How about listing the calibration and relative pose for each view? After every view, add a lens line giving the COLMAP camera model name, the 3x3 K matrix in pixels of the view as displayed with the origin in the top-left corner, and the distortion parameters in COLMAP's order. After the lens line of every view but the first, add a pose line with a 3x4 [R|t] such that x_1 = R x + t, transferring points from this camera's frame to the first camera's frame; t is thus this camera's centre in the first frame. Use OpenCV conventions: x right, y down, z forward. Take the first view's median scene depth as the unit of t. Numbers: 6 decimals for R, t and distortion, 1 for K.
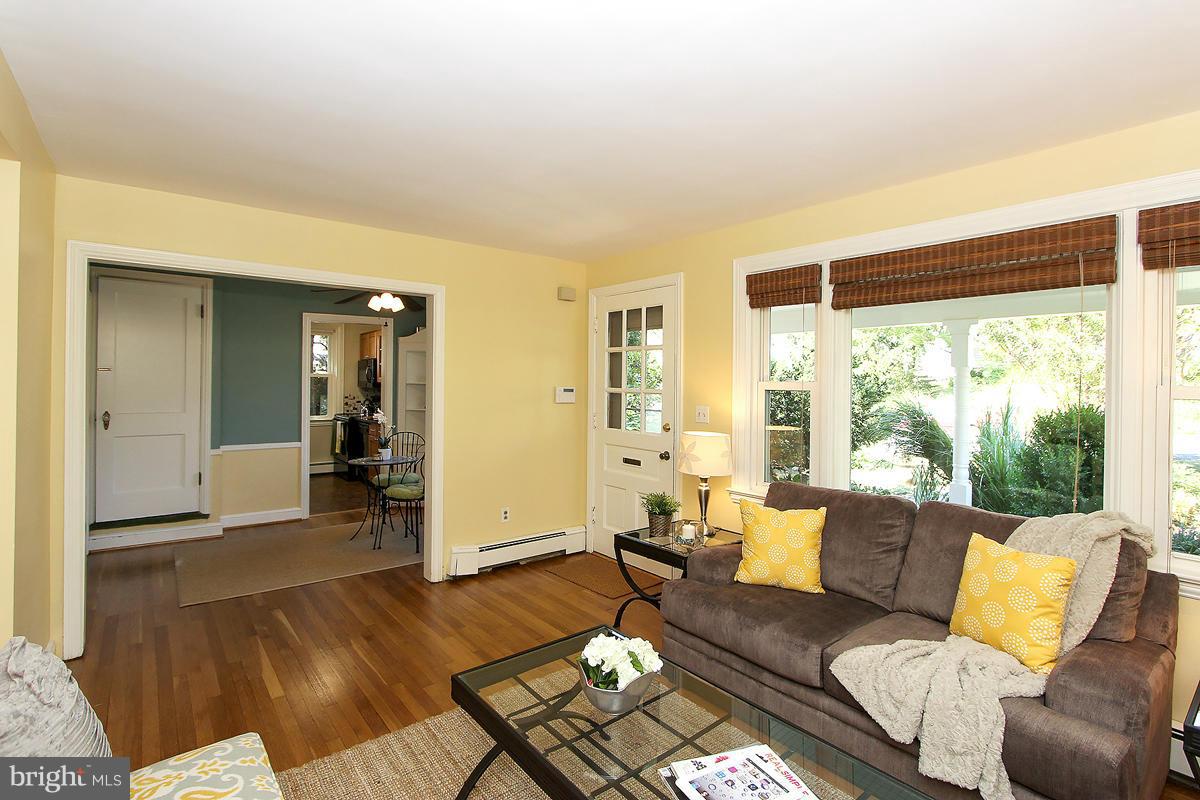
lens RADIAL K [[578.5, 0, 597.6], [0, 578.5, 387.7], [0, 0, 1]] dist [0.002432, 0.000638]
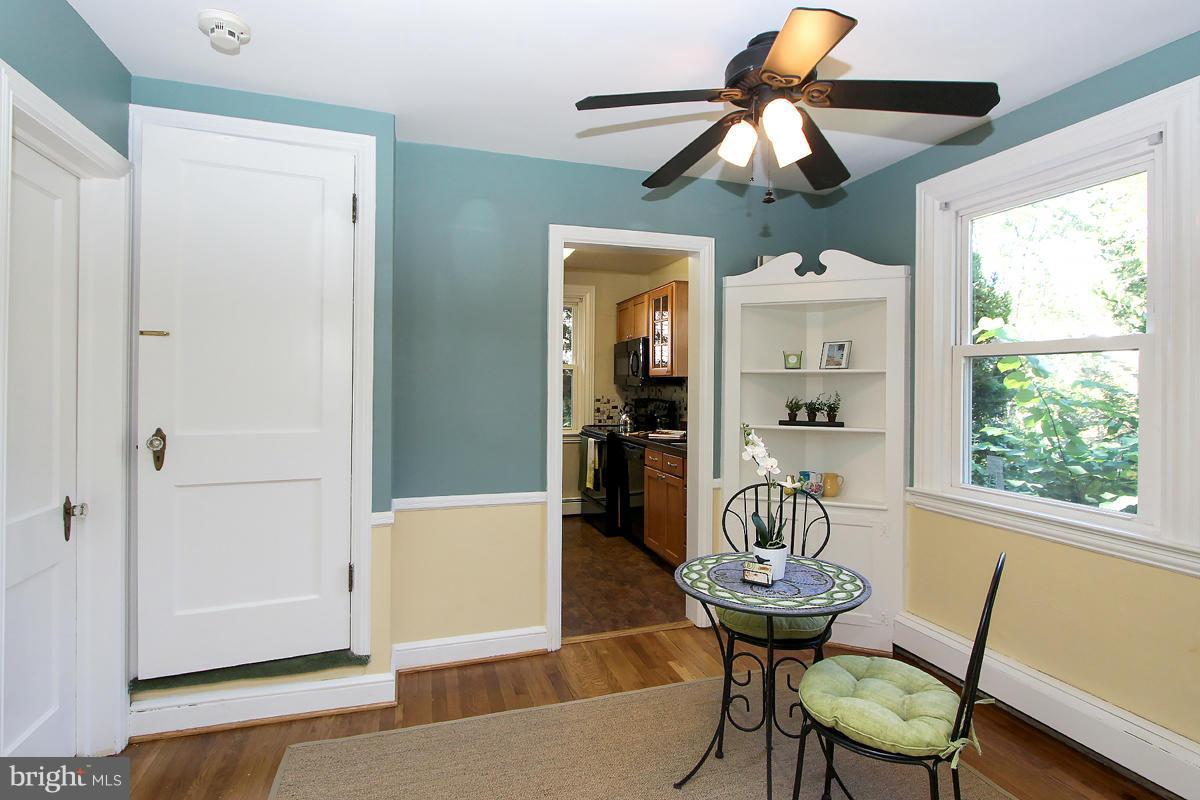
lens RADIAL K [[585.1, 0, 603.8], [0, 585.1, 390.9], [0, 0, 1]] dist [-0.001579, -0.000125]
pose [[0.941894, 0.000219, -0.335911, -0.378804], [-0.000627, 0.999999, -0.001105, 0.012329], [0.335911, 0.001251, 0.941893, 0.696507]]
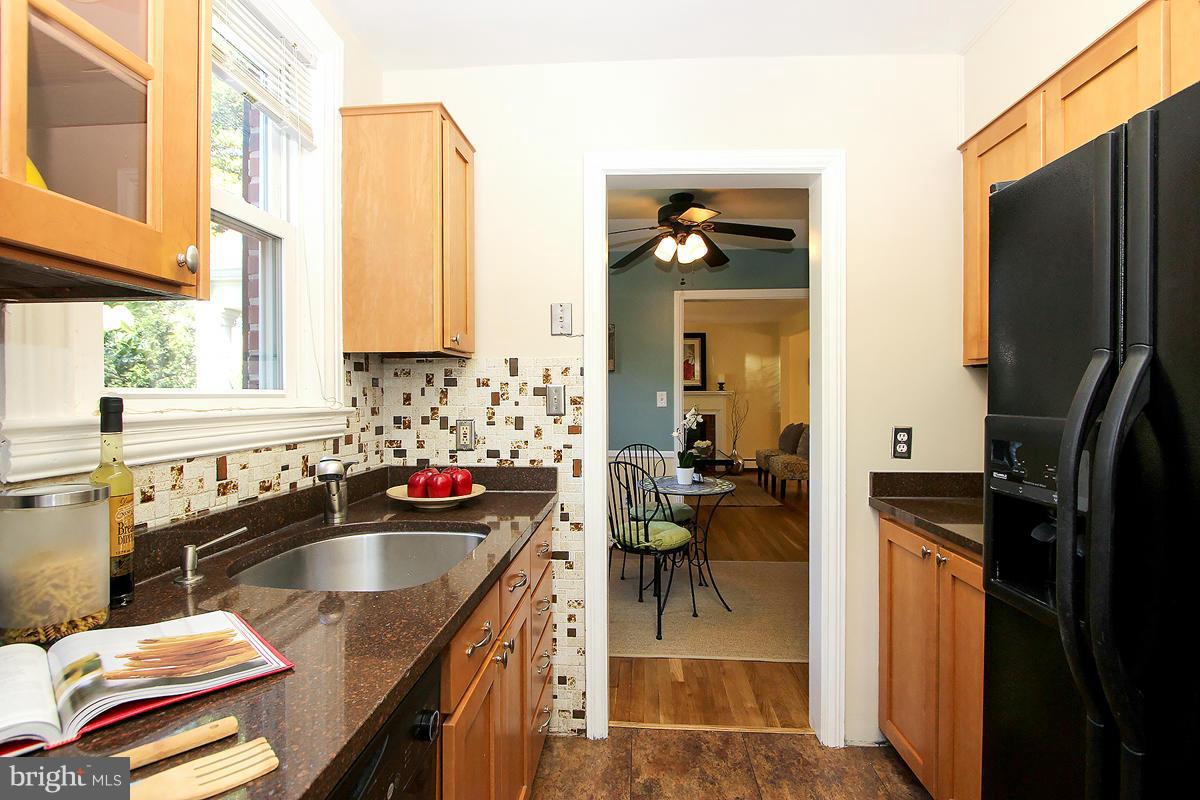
lens RADIAL K [[550.7, 0, 600.0], [0, 550.7, 400.0], [0, 0, 1]] dist [-0.015524, -0.000035]
pose [[-0.743078, -0.016701, 0.668996, -0.801782], [-0.002030, 0.999740, 0.022702, 0.012675], [-0.669201, 0.015511, -0.742919, 1.718694]]
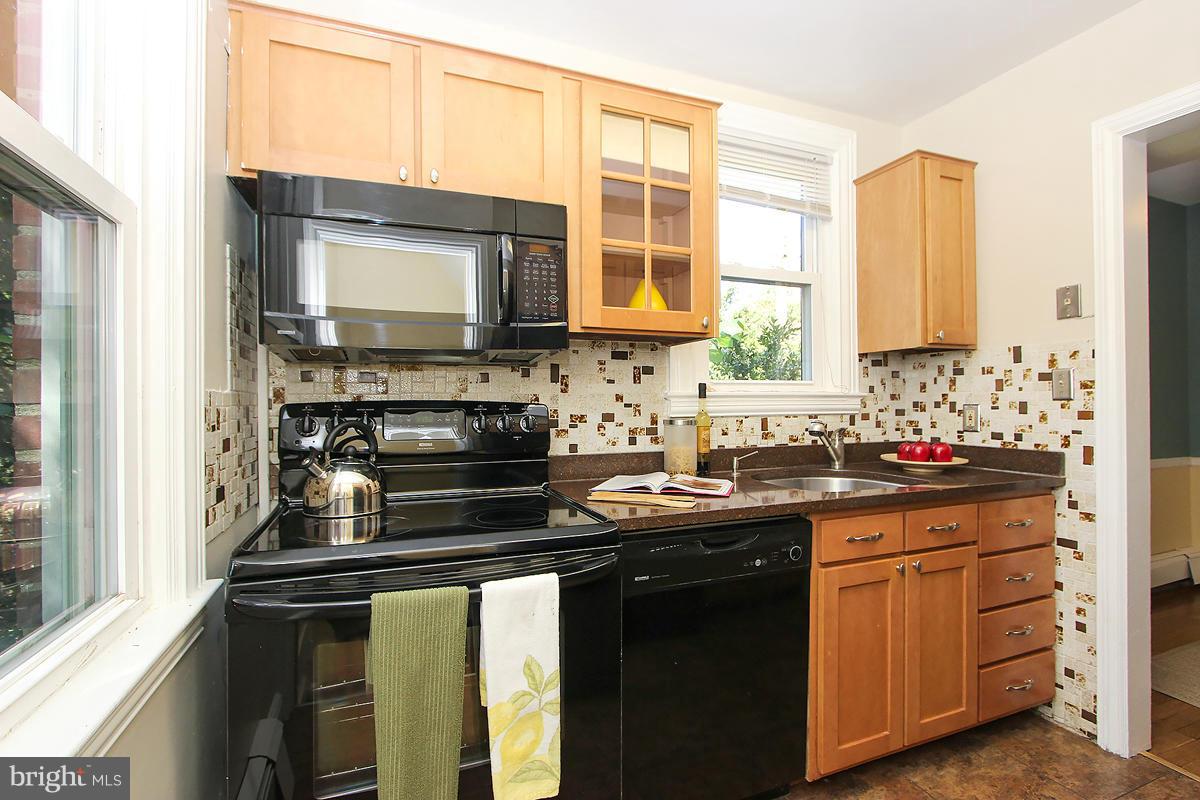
lens RADIAL K [[550.7, 0, 600.0], [0, 550.7, 400.0], [0, 0, 1]] dist [-0.015524, -0.000035]
pose [[0.290117, -0.012530, 0.956909, -0.989953], [0.016679, 0.999829, 0.008036, 0.024949], [-0.956846, 0.013629, 0.290276, 1.642708]]
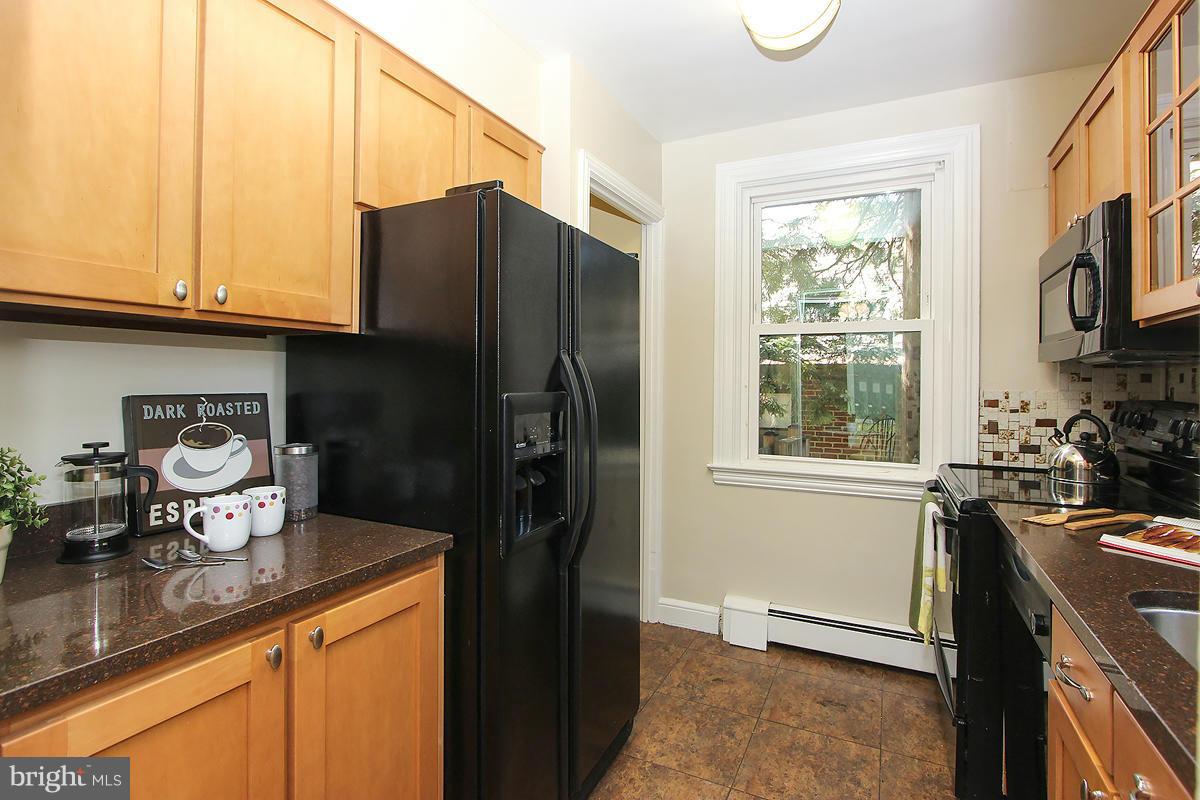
lens RADIAL K [[568.8, 0, 616.7], [0, 568.8, 389.1], [0, 0, 1]] dist [-0.000604, -0.000207]
pose [[0.421607, 0.000943, -0.906778, -0.501212], [-0.007832, 0.999966, -0.002601, 0.022198], [0.906745, 0.008198, 0.421600, 1.360258]]
